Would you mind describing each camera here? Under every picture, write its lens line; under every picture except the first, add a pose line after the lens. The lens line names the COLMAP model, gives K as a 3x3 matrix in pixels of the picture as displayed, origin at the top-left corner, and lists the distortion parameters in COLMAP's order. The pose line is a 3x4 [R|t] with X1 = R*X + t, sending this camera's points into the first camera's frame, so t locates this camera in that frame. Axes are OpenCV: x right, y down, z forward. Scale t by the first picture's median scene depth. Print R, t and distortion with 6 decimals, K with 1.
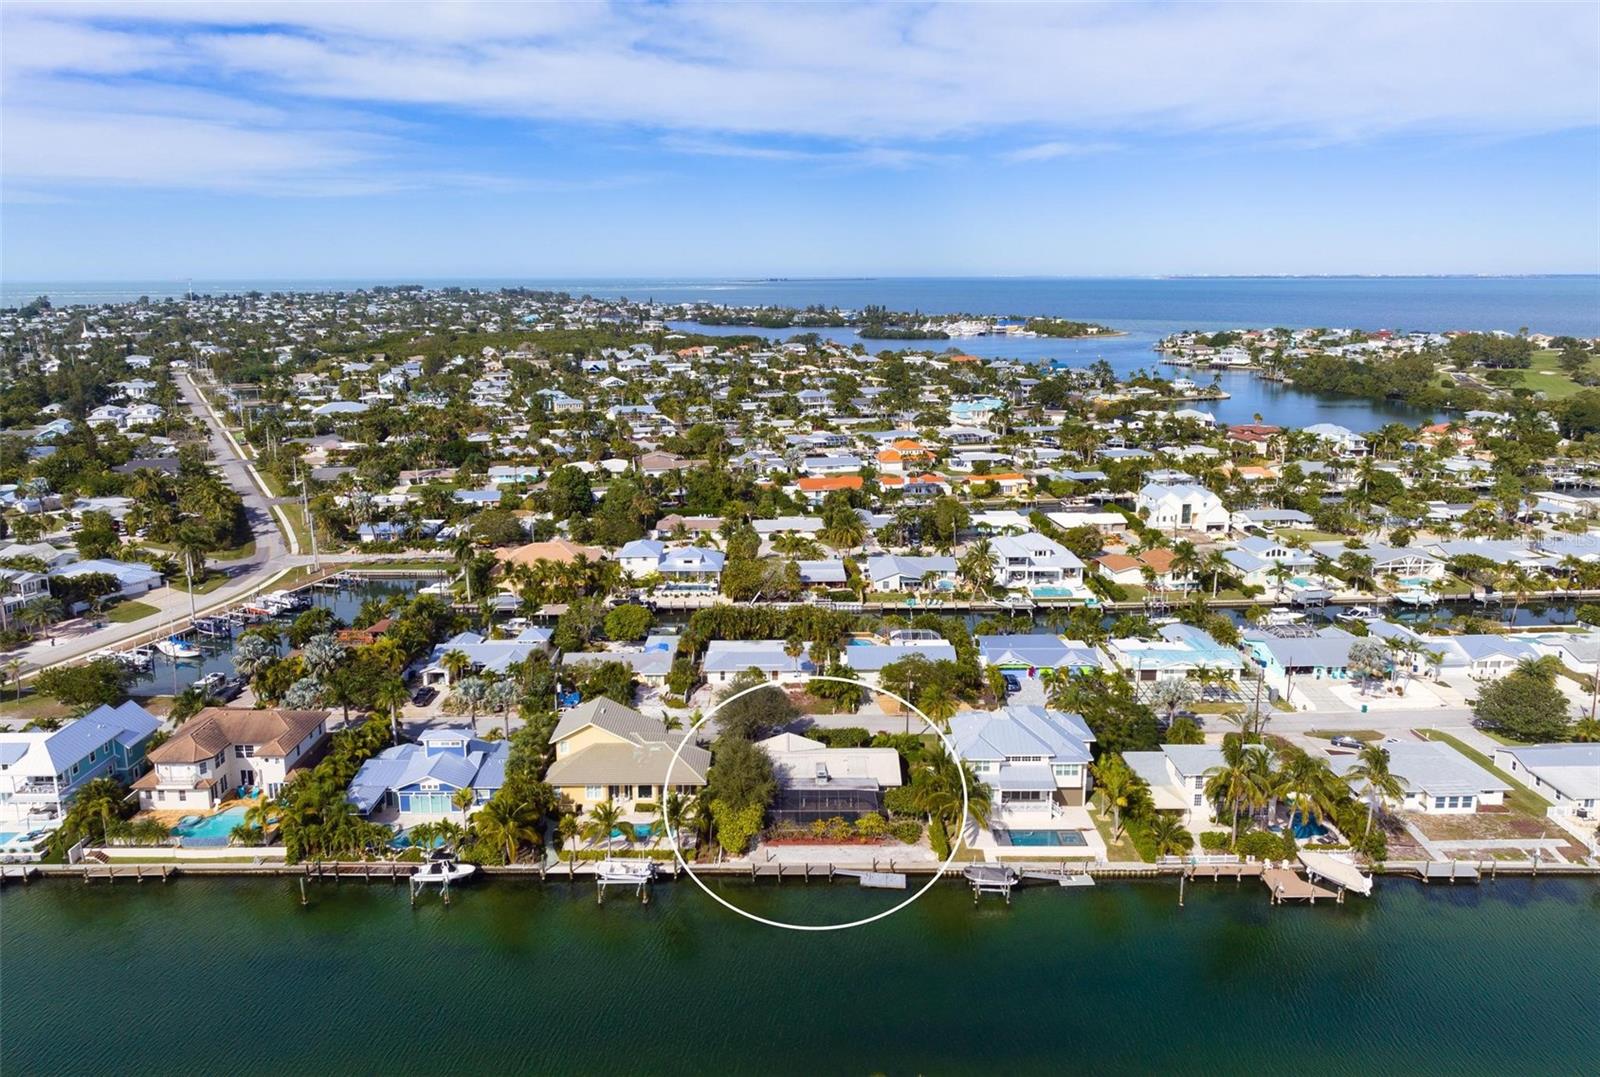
lens RADIAL K [[1127.4, 0, 802.2], [0, 1127.4, 492.8], [0, 0, 1]] dist [0.016247, -0.026117]
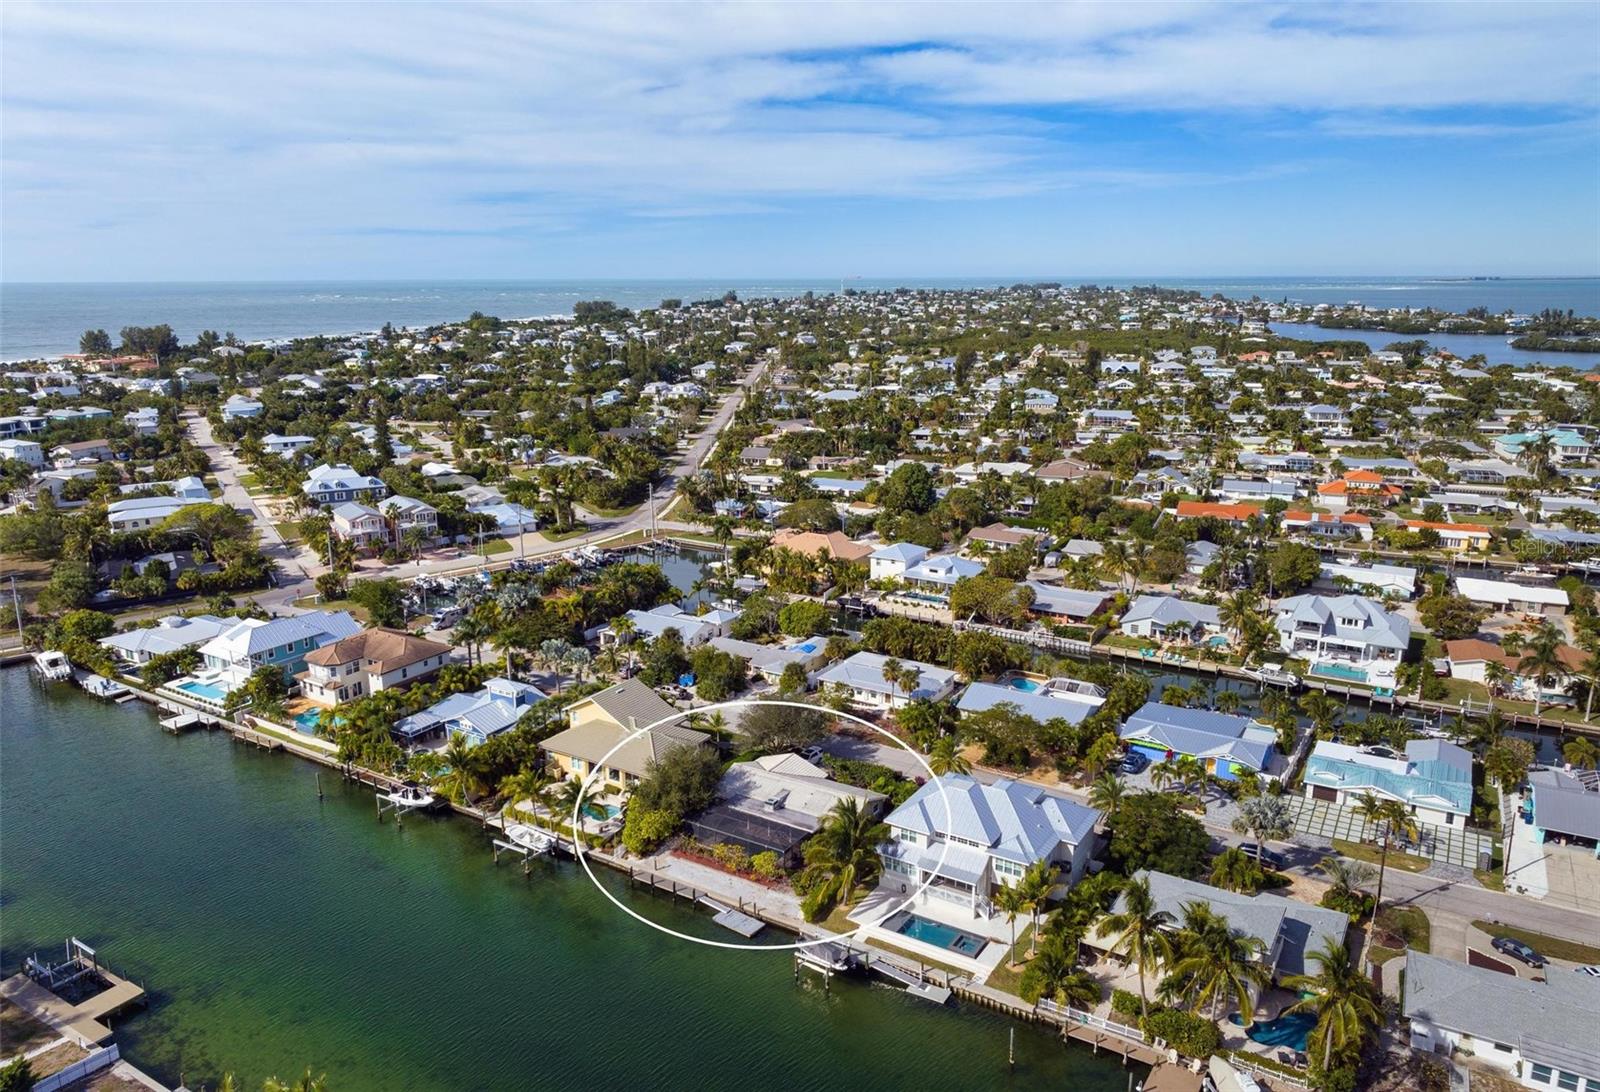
lens RADIAL K [[1144.5, 0, 793.8], [0, 1144.5, 491.4], [0, 0, 1]] dist [0.004480, -0.001255]
pose [[0.844262, 0.100305, -0.526460, 0.511311], [-0.101486, 0.994478, 0.026726, -0.032795], [0.526234, 0.030865, 0.849780, 0.197790]]
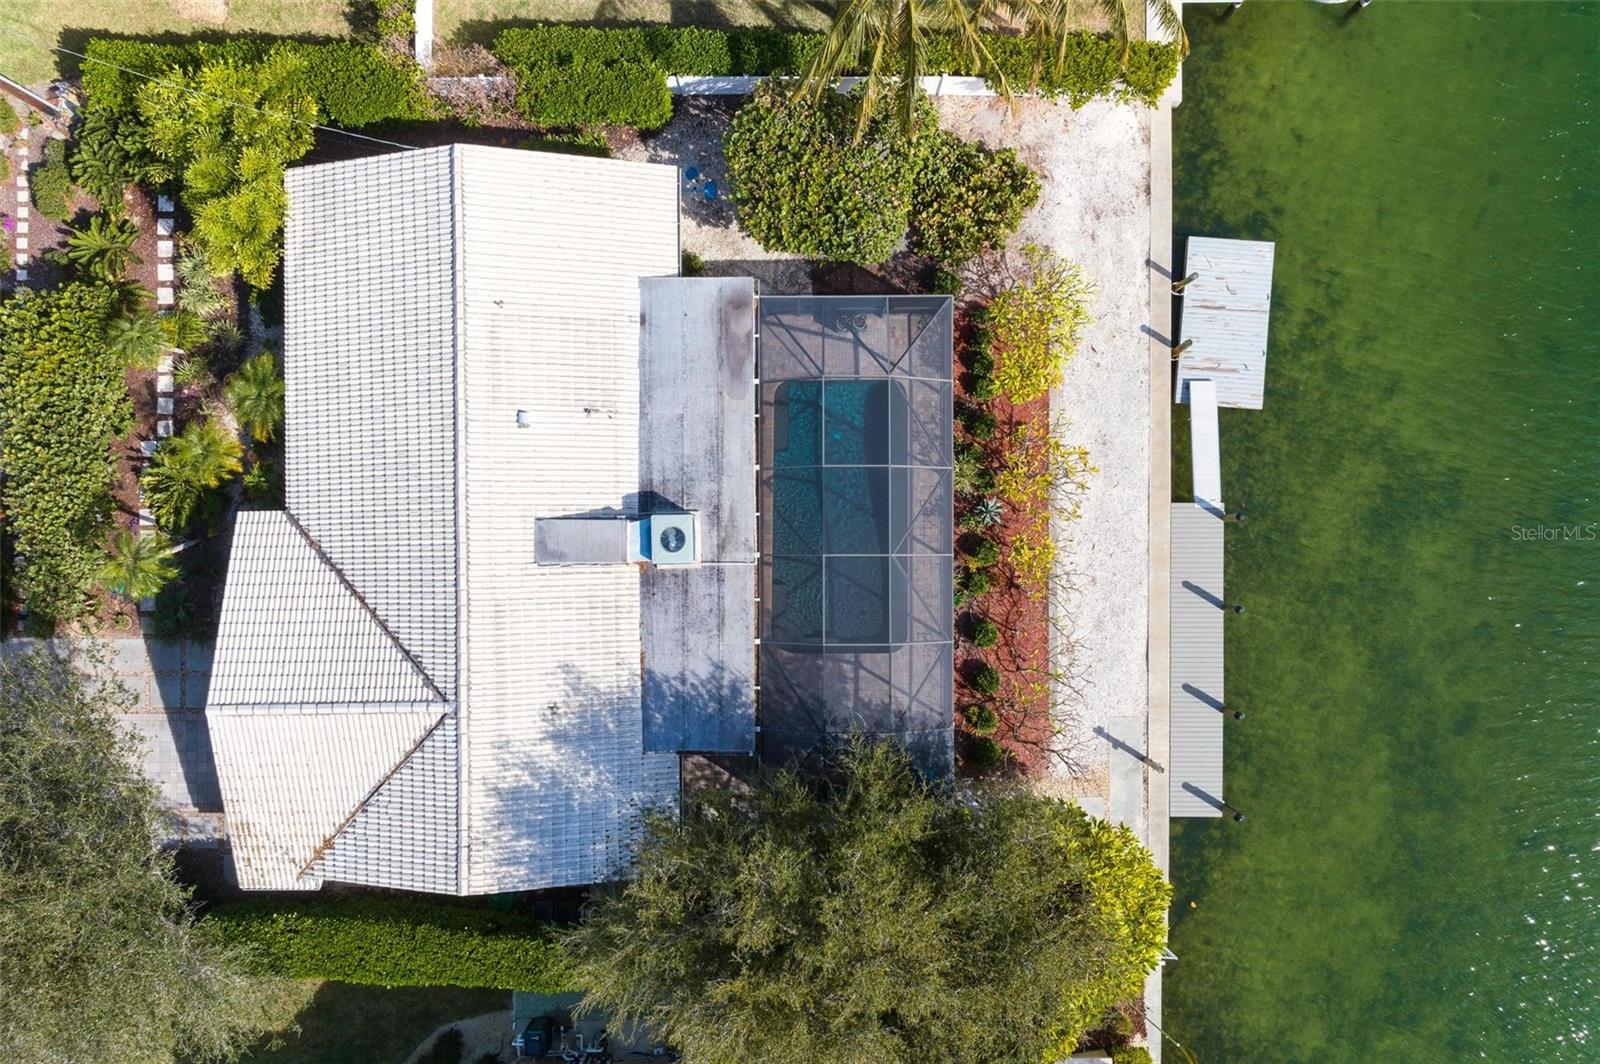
lens RADIAL K [[1085.8, 0, 802.1], [0, 1085.8, 533.2], [0, 0, 1]] dist [-0.004331, -0.001058]
pose [[0.008281, -0.999936, -0.007759, 0.020045], [0.195458, -0.005991, 0.980694, 0.061490], [-0.980677, -0.009638, 0.195396, 0.946043]]
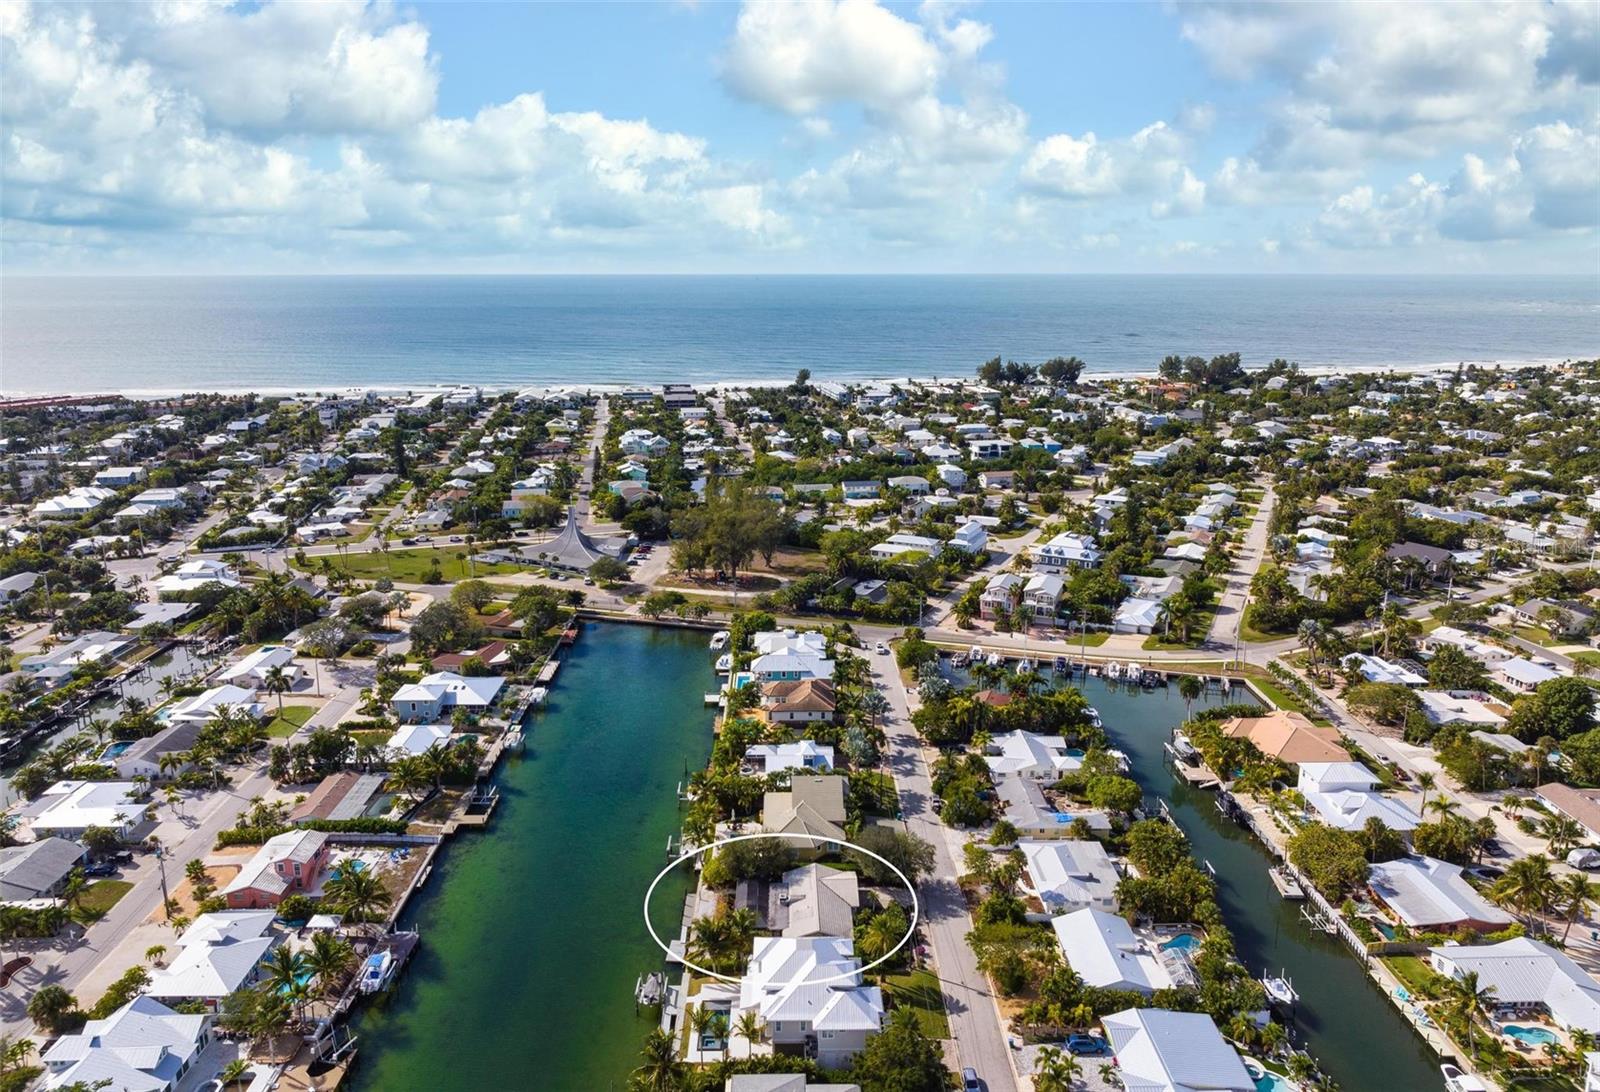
lens RADIAL K [[1122.3, 0, 798.8], [0, 1122.3, 543.1], [0, 0, 1]] dist [0.004467, -0.004454]
pose [[0.009984, 0.242560, -0.970085, 1.137596], [-0.192660, 0.952423, 0.236161, -0.423520], [0.981215, 0.184539, 0.056241, 0.882562]]
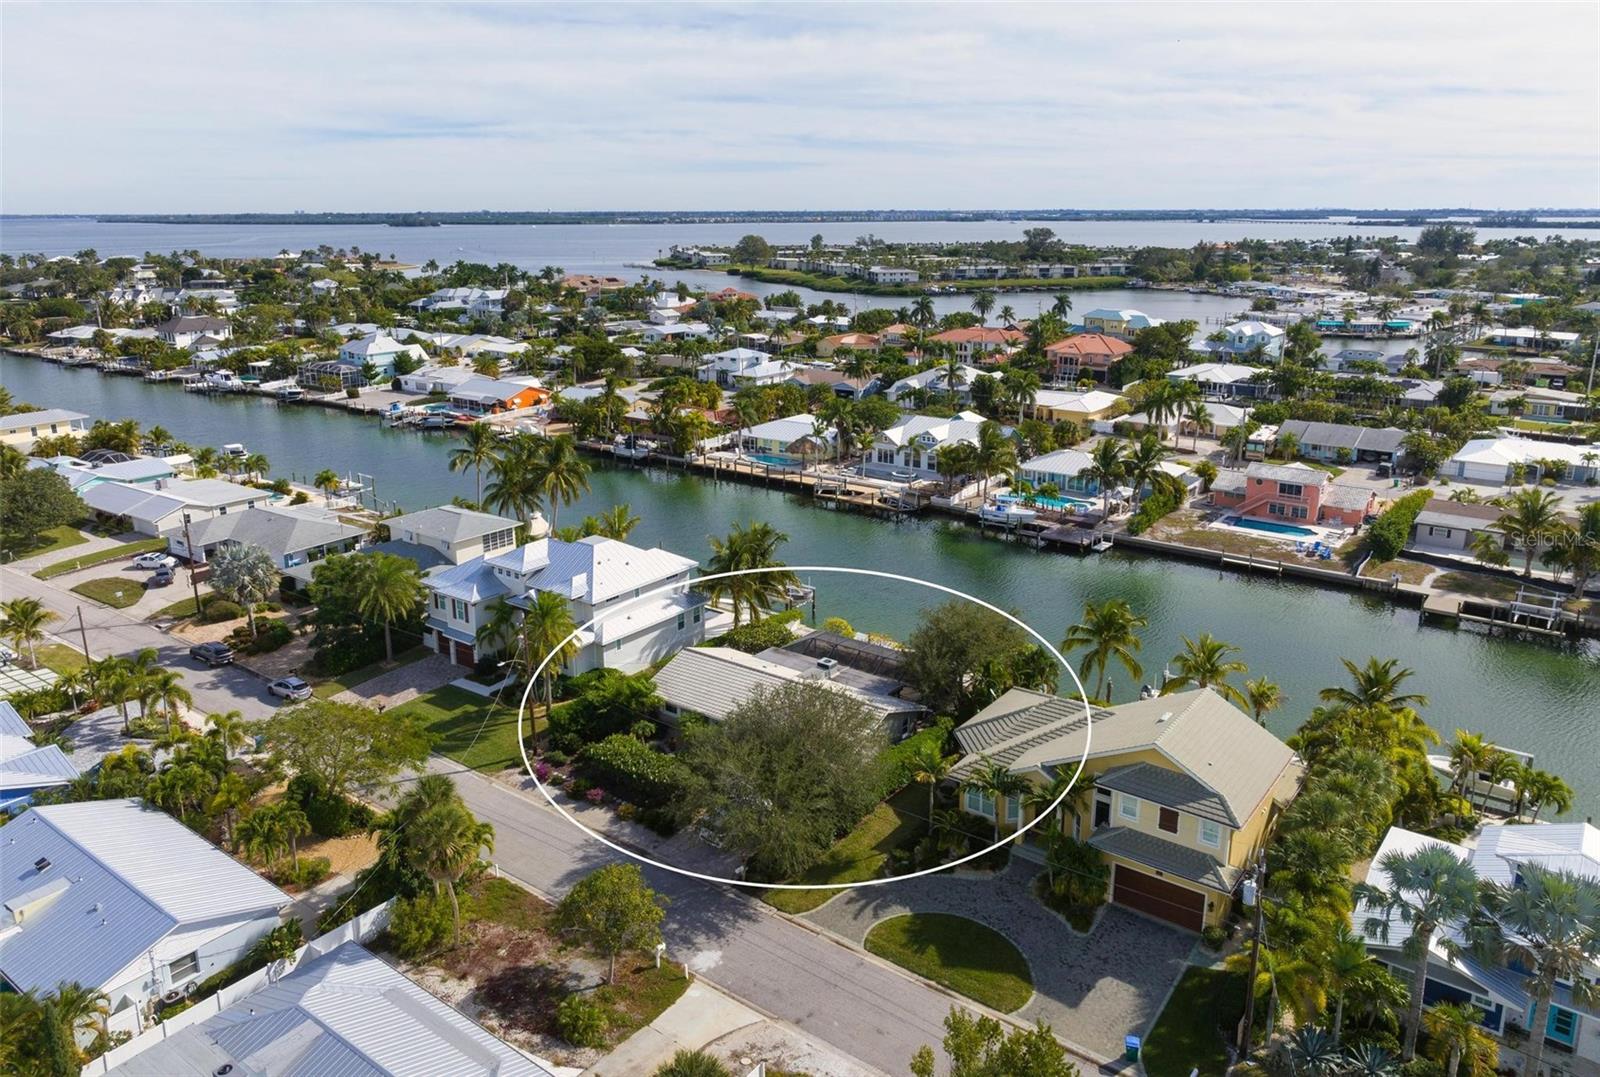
lens RADIAL K [[1115.4, 0, 788.9], [0, 1115.4, 539.6], [0, 0, 1]] dist [0.001331, -0.004255]
pose [[-0.791215, -0.169555, 0.587562, -0.317088], [0.123186, 0.896910, 0.424708, -0.074440], [-0.599002, 0.408415, -0.688762, 1.418038]]
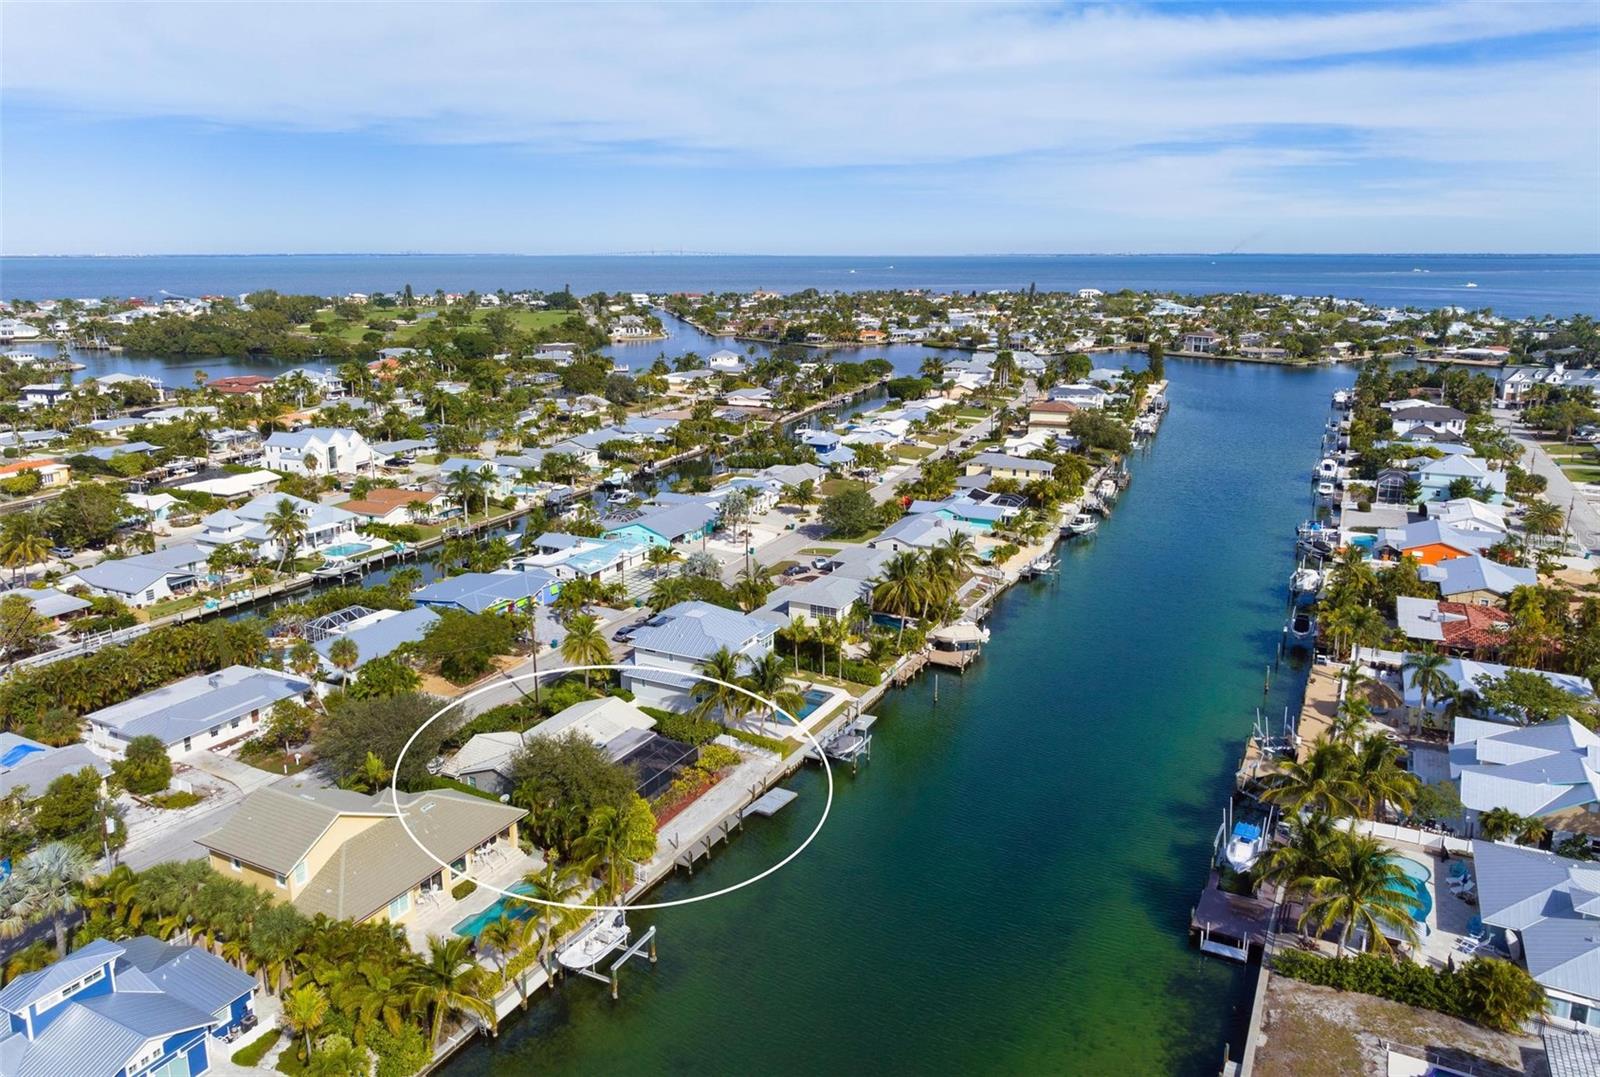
lens RADIAL K [[1134.0, 0, 798.0], [0, 1134.0, 475.3], [0, 0, 1]] dist [0.003052, -0.003611]
pose [[0.468007, -0.171568, 0.866910, -0.578227], [0.170708, 0.980049, 0.101801, 0.007183], [-0.867080, 0.100344, 0.487958, 0.476619]]
